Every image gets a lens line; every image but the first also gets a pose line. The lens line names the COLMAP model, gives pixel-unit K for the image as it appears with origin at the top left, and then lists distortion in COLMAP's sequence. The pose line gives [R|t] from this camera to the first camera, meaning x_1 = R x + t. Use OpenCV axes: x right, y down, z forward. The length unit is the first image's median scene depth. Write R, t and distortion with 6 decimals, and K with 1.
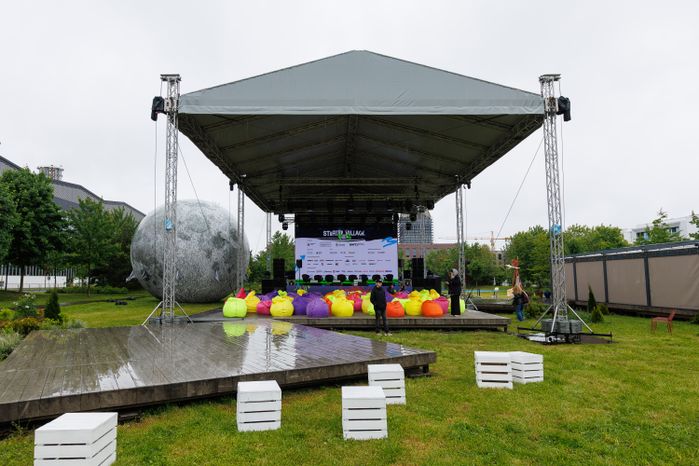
lens RADIAL K [[470.1, 0, 349.5], [0, 470.1, 233.0], [0, 0, 1]] dist [0.005624, 0.001195]
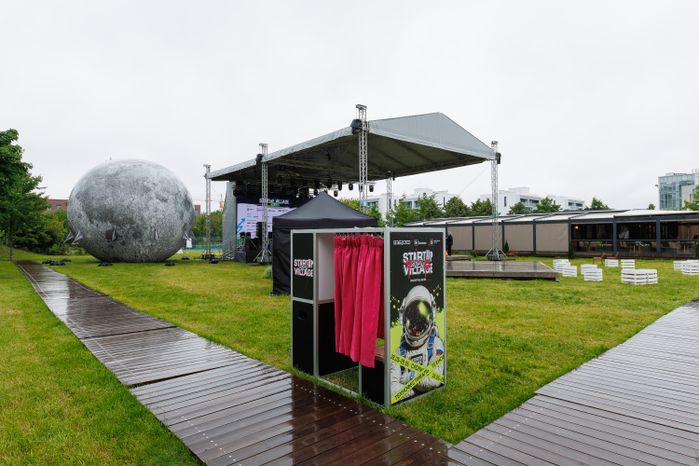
lens RADIAL K [[470.1, 0, 349.5], [0, 470.1, 233.0], [0, 0, 1]] dist [0.005624, 0.001195]
pose [[0.719981, 0.002102, 0.693990, -0.773526], [-0.070866, 0.994991, 0.070506, -0.019055], [-0.690366, -0.099943, 0.716524, -0.037445]]
